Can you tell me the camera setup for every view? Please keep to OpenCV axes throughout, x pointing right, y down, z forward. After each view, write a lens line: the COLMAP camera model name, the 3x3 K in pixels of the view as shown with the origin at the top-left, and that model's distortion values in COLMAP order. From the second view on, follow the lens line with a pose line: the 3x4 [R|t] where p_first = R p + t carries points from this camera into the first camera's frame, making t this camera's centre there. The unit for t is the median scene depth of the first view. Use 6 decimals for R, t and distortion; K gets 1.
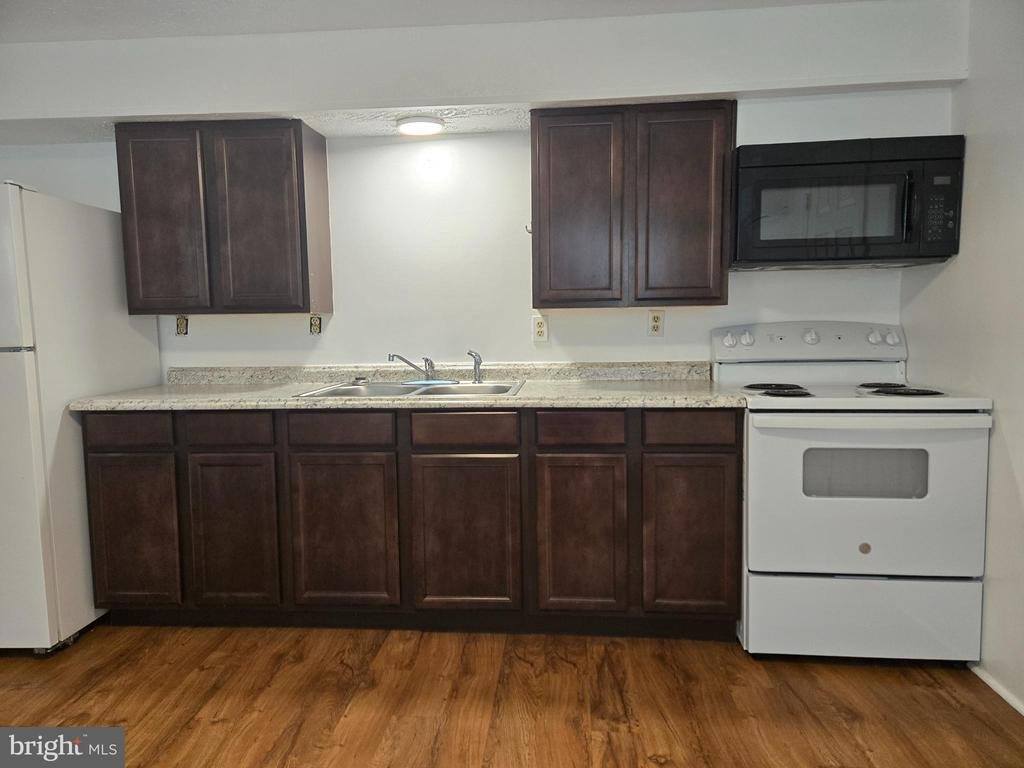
lens RADIAL K [[687.3, 0, 505.8], [0, 687.3, 379.5], [0, 0, 1]] dist [0.090425, -0.068237]
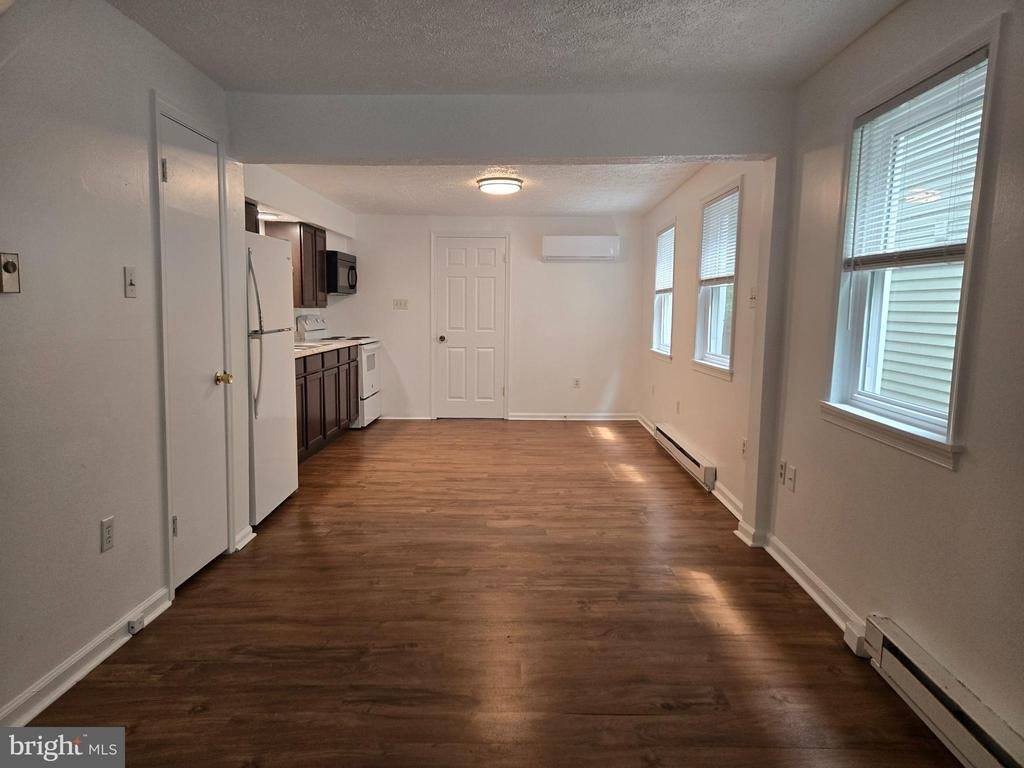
lens RADIAL K [[687.3, 0, 505.8], [0, 687.3, 379.5], [0, 0, 1]] dist [0.090425, -0.068237]
pose [[-0.055452, -0.092572, 0.994161, -2.448383], [0.081881, 0.991917, 0.096930, -0.040115], [-0.995098, 0.086778, -0.047424, 0.504577]]
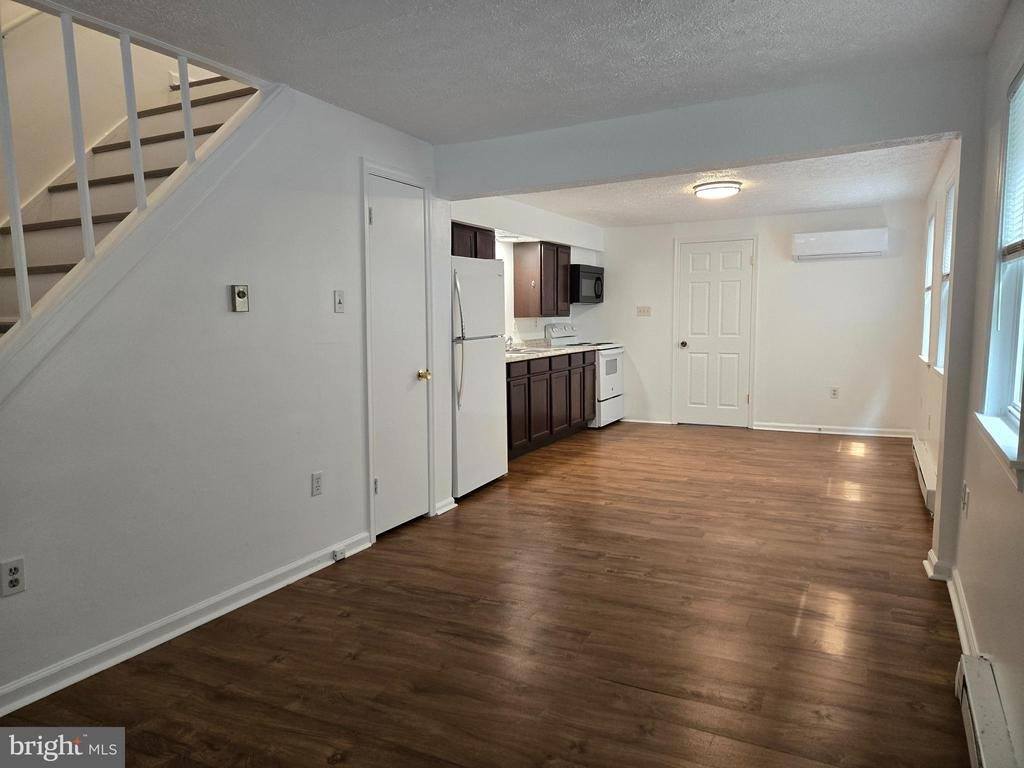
lens RADIAL K [[687.3, 0, 505.8], [0, 687.3, 379.5], [0, 0, 1]] dist [0.090425, -0.068237]
pose [[0.398436, -0.077625, 0.913905, -2.530489], [0.089242, 0.994965, 0.045603, -0.002783], [-0.912844, 0.063389, 0.403358, 0.116039]]
